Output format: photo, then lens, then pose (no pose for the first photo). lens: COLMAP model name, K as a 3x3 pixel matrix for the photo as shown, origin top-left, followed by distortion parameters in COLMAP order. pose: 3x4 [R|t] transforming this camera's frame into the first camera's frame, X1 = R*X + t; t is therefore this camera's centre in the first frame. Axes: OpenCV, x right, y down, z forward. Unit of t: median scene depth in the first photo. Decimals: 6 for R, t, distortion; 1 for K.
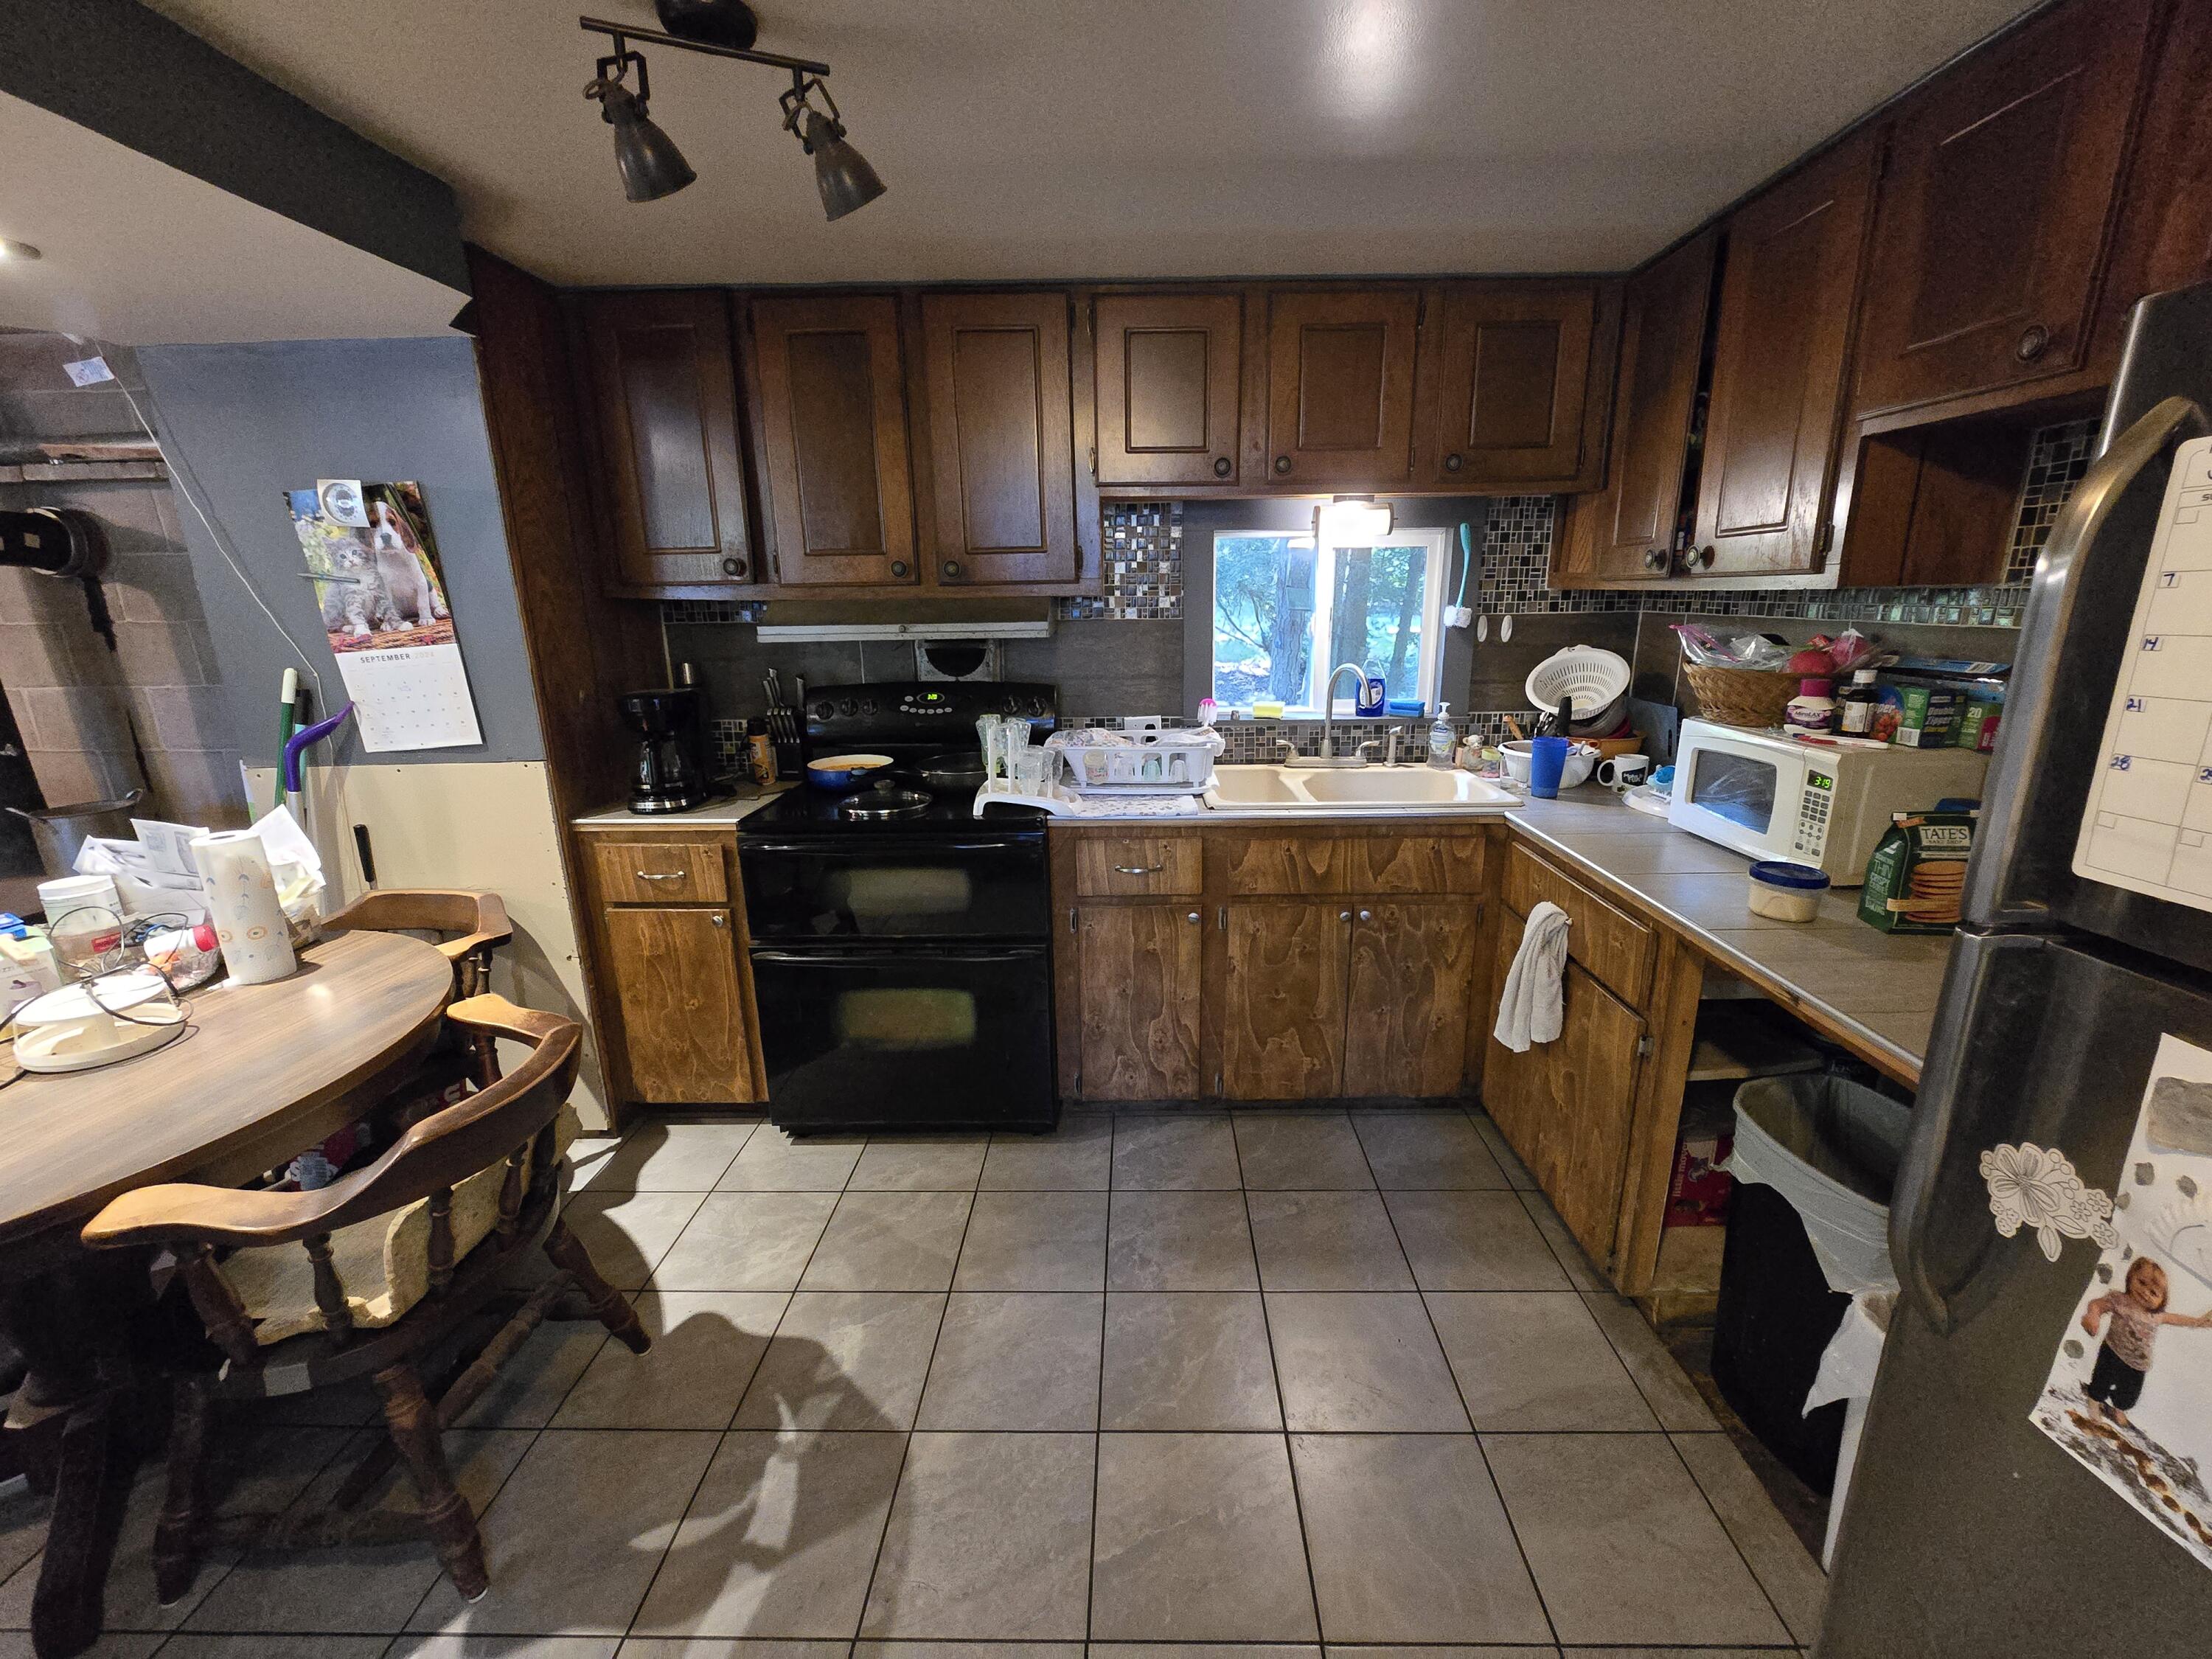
lens RADIAL K [[897.6, 0, 1118.4], [0, 897.6, 825.9], [0, 0, 1]] dist [-0.004044, 0.000702]
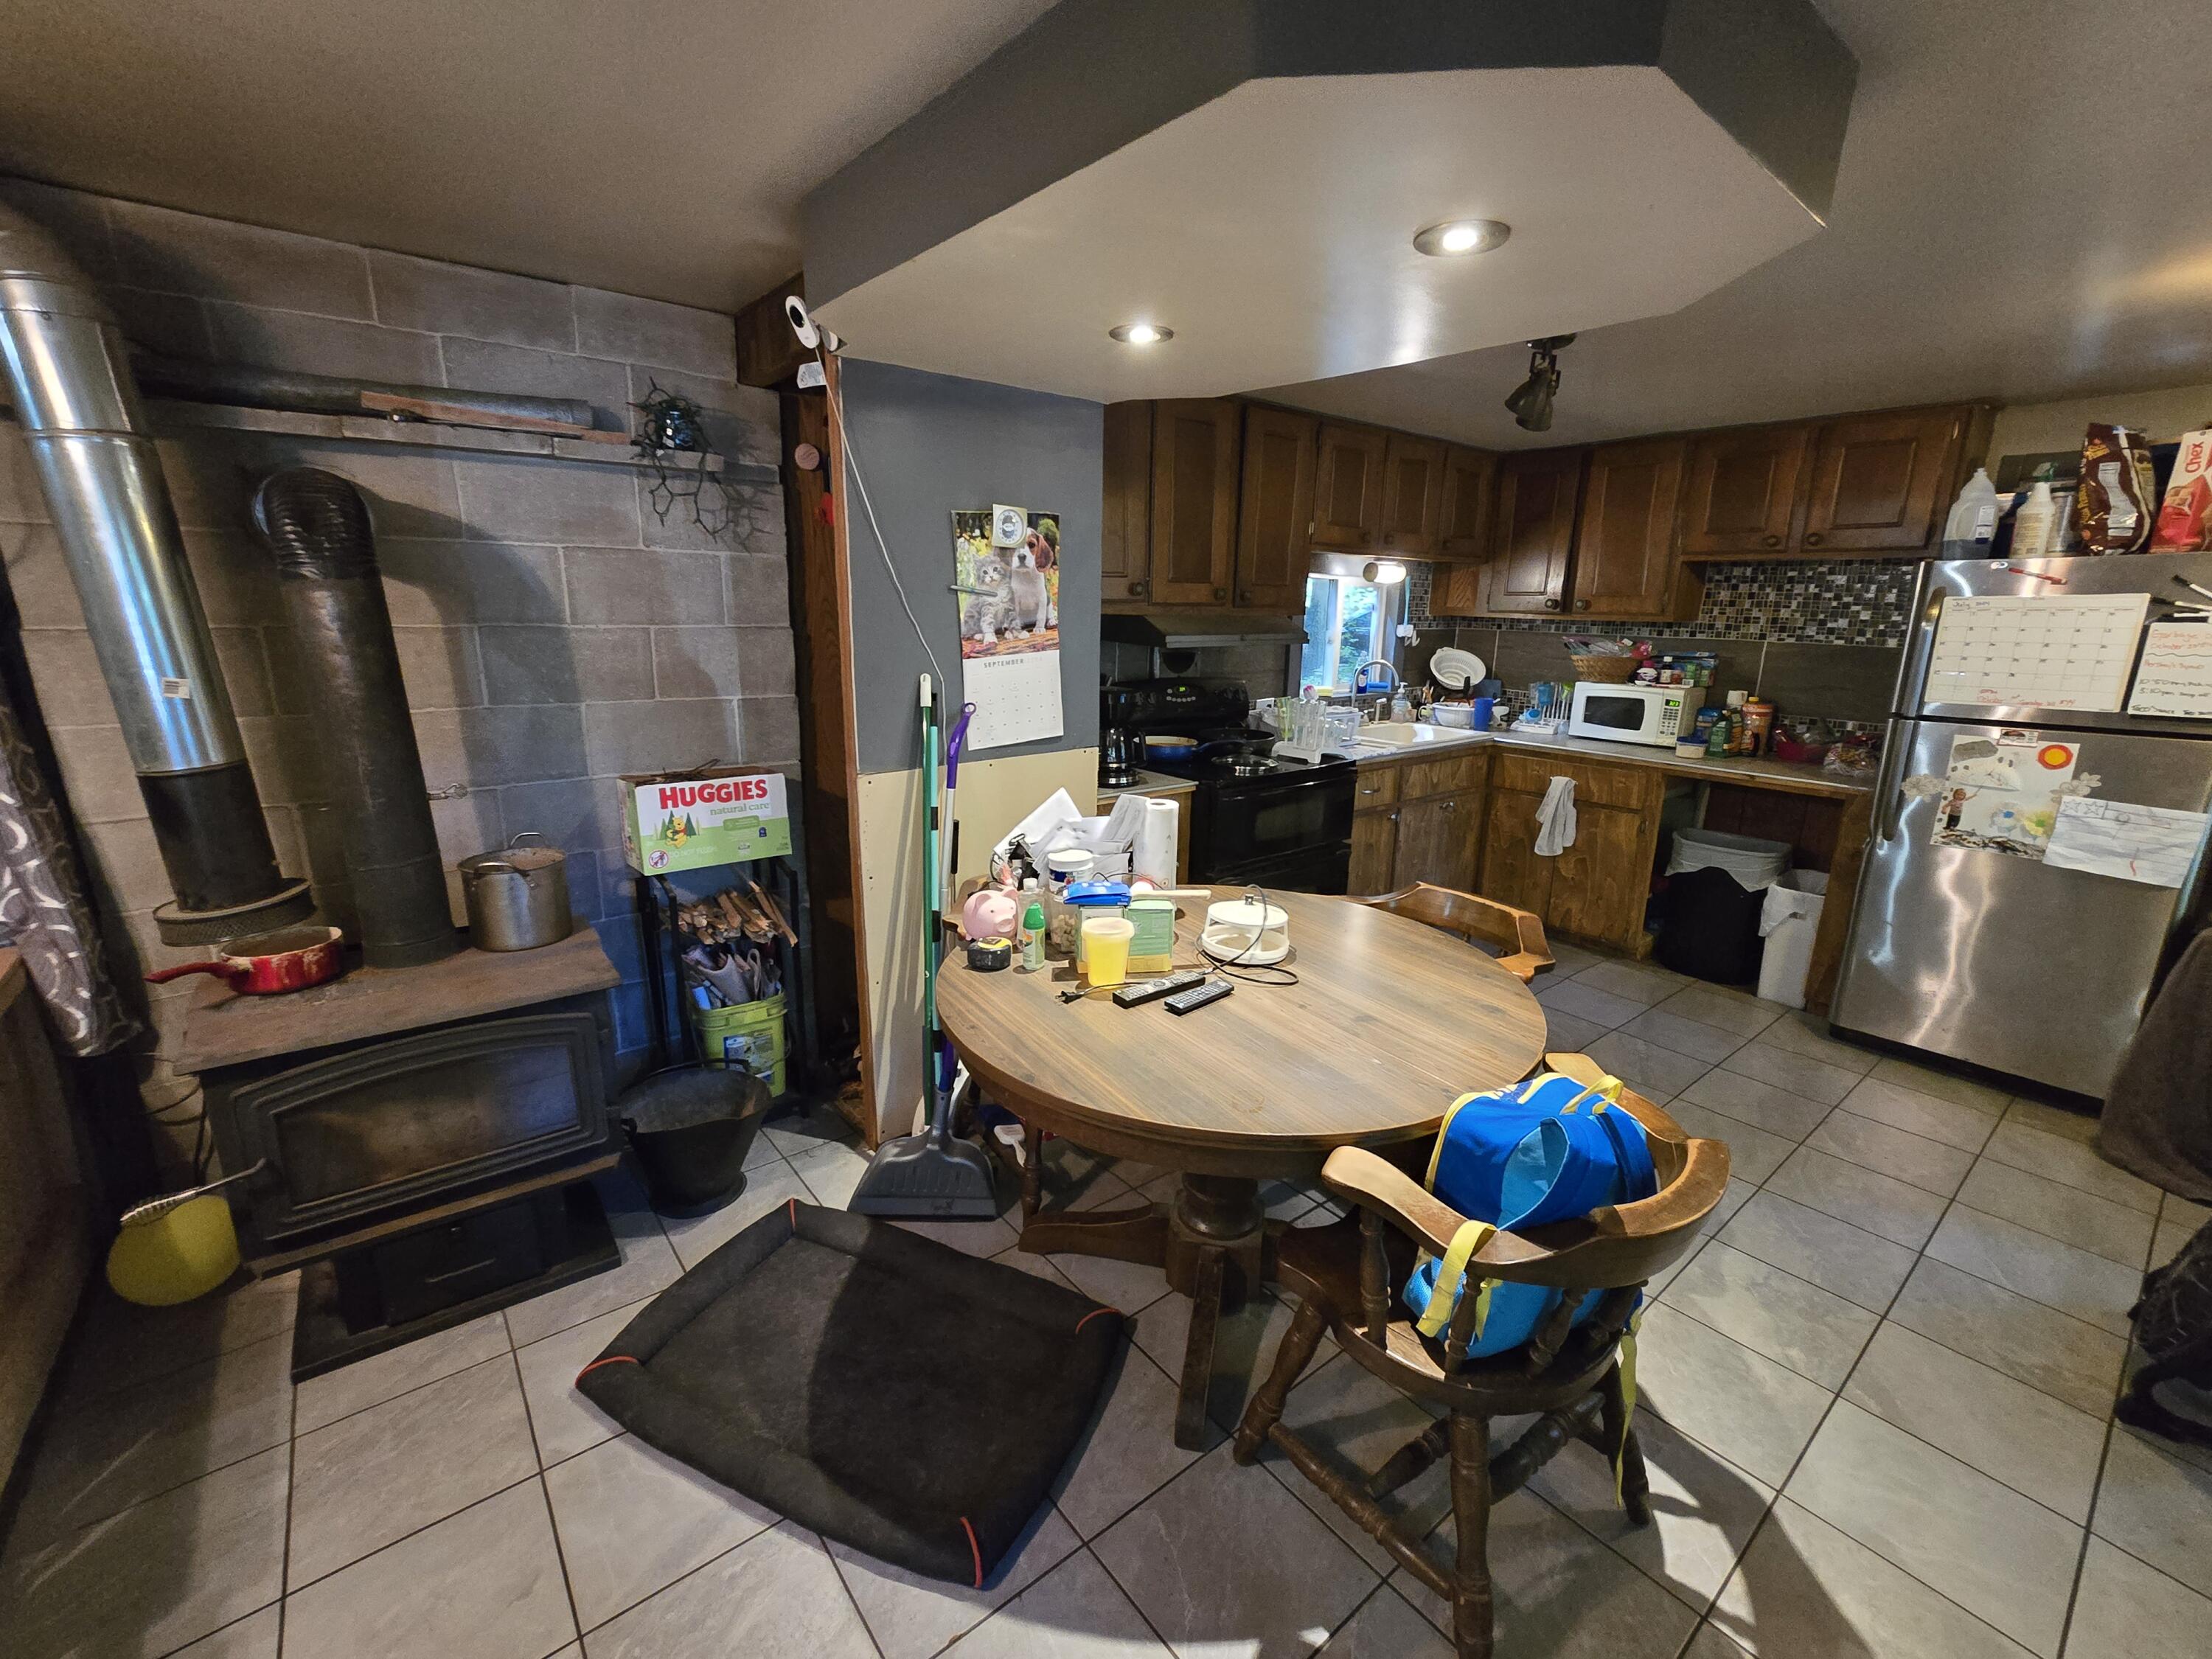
lens RADIAL K [[897.6, 0, 1138.0], [0, 897.6, 818.6], [0, 0, 1]] dist [-0.004044, 0.000702]
pose [[0.774371, -0.123726, 0.620517, -1.432847], [0.133174, 0.990598, 0.031323, -0.007709], [-0.618558, 0.058381, 0.783567, 0.028370]]
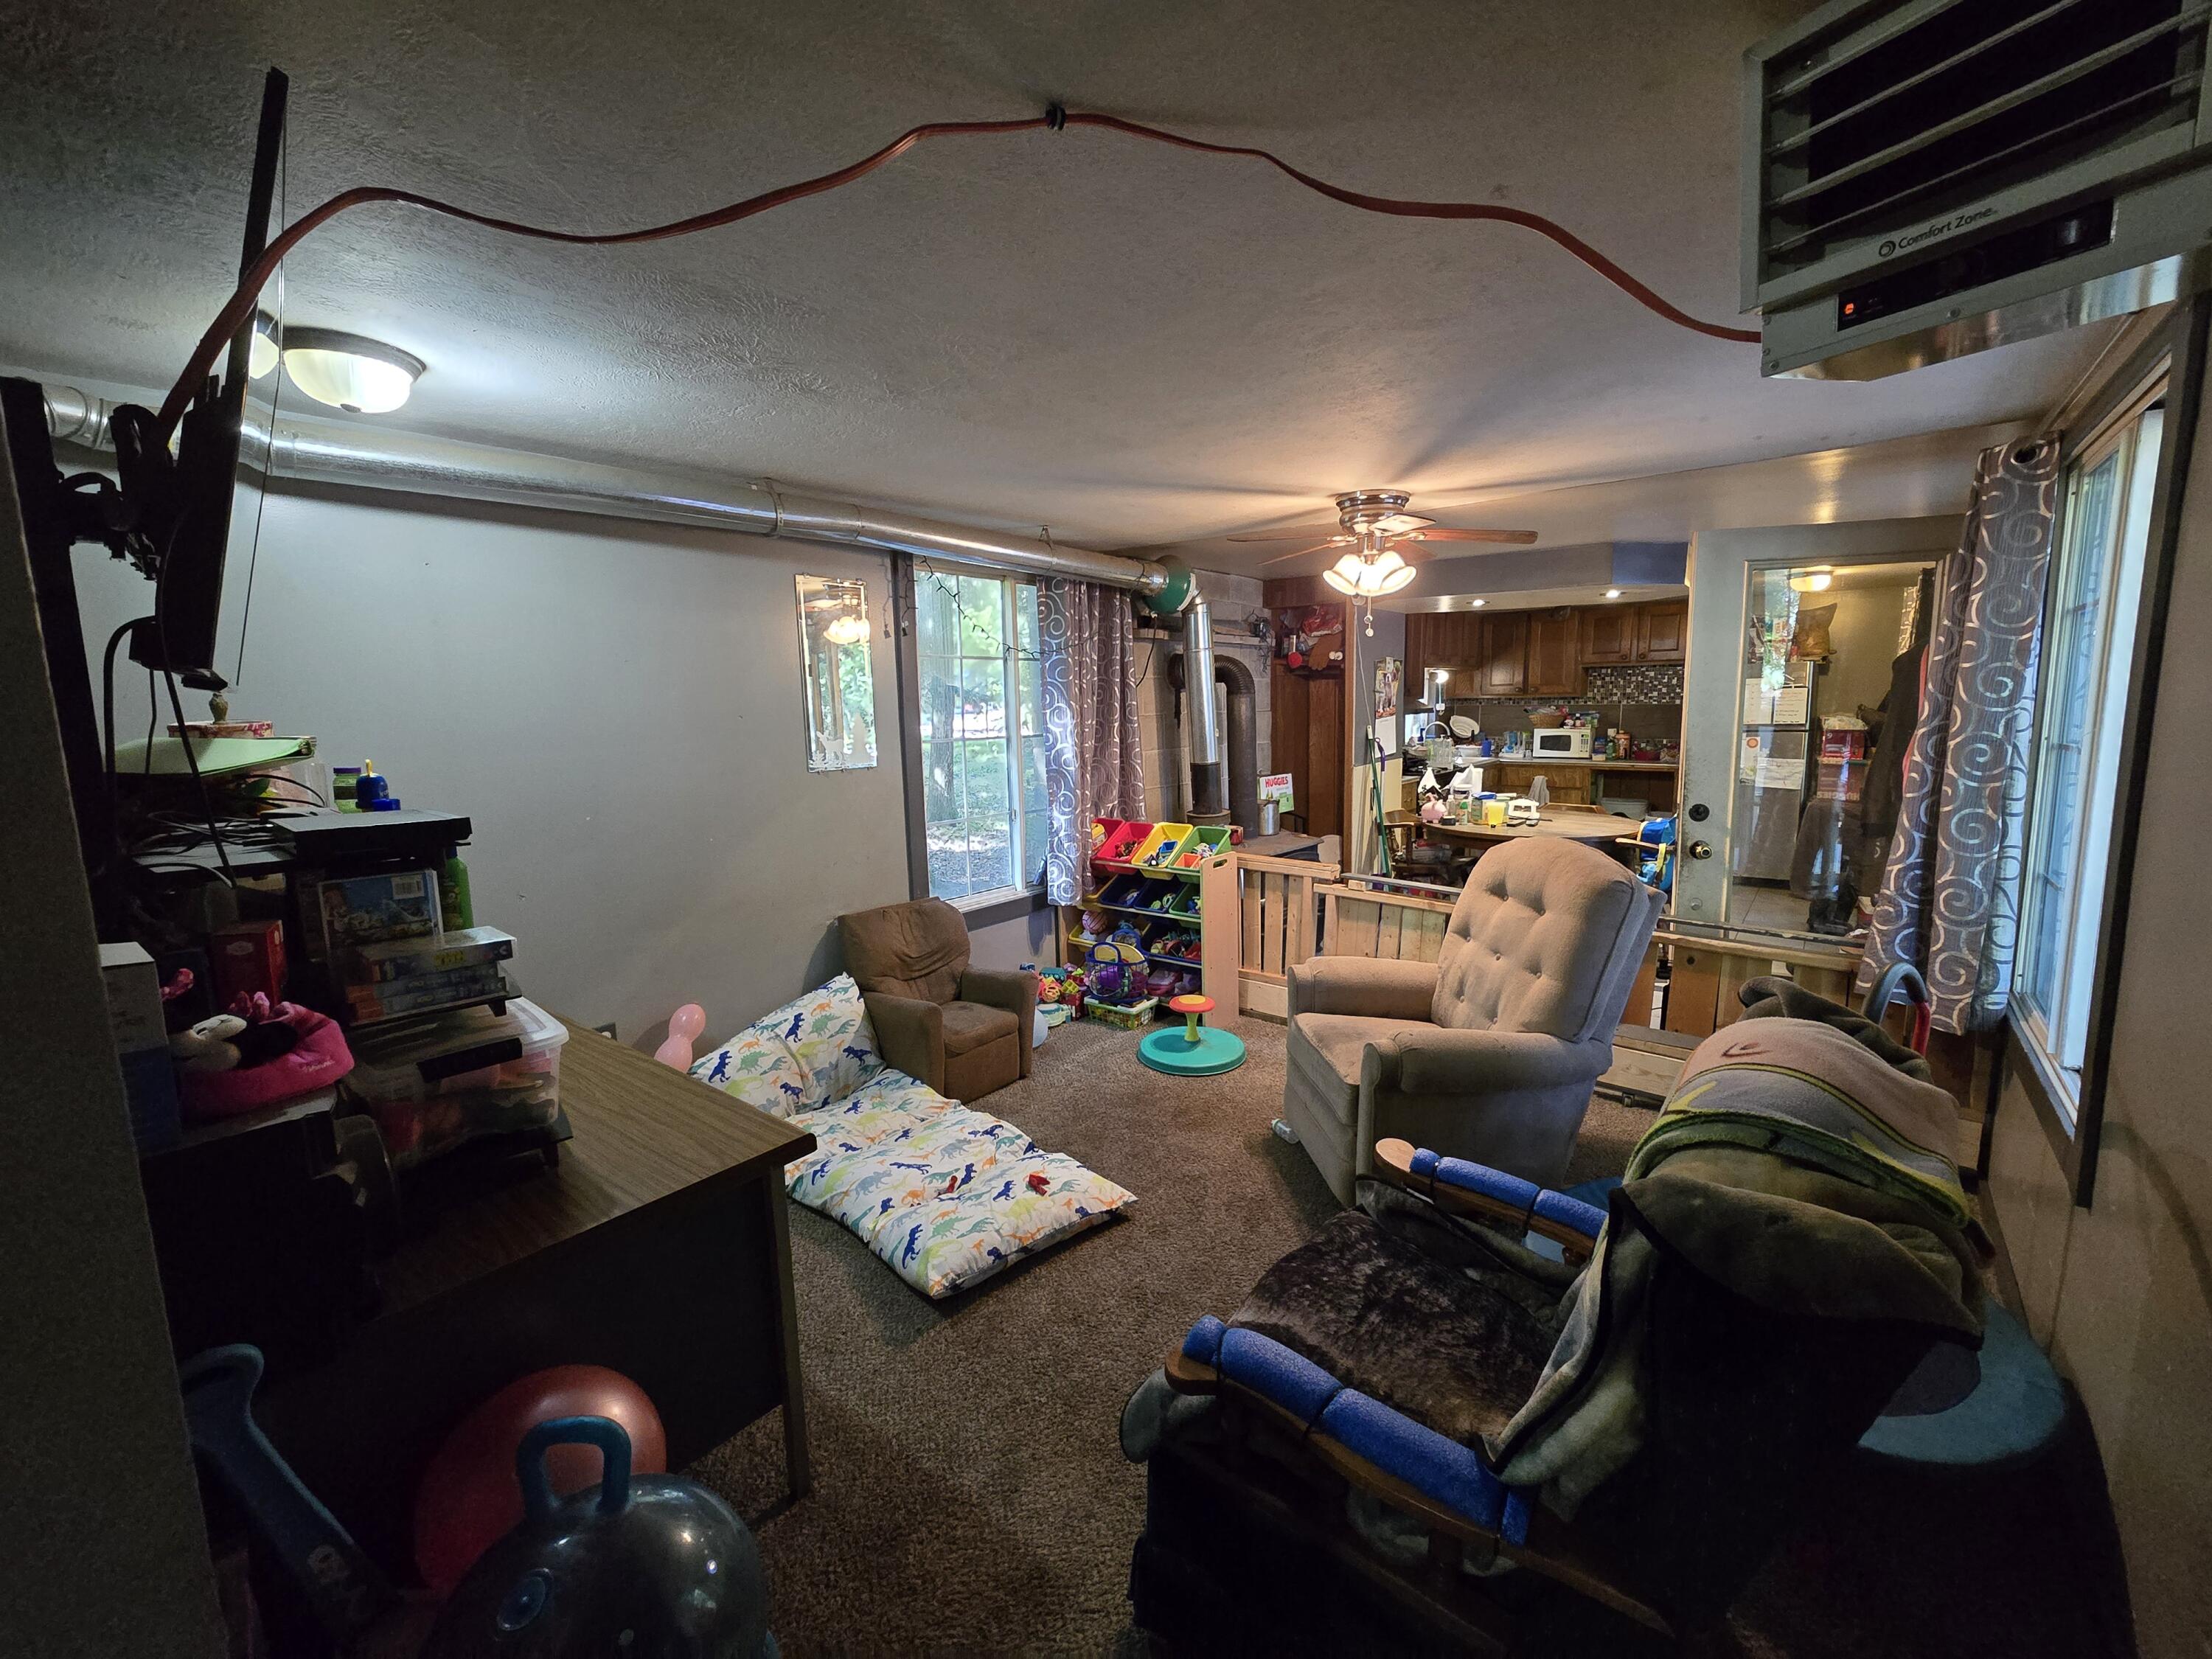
lens RADIAL K [[897.6, 0, 1119.1], [0, 897.6, 826.0], [0, 0, 1]] dist [-0.004044, 0.000702]
pose [[0.614807, -0.108889, 0.781124, -3.558121], [0.209147, 0.977473, -0.028356, 0.028062], [-0.760440, 0.180804, 0.623731, -0.000312]]
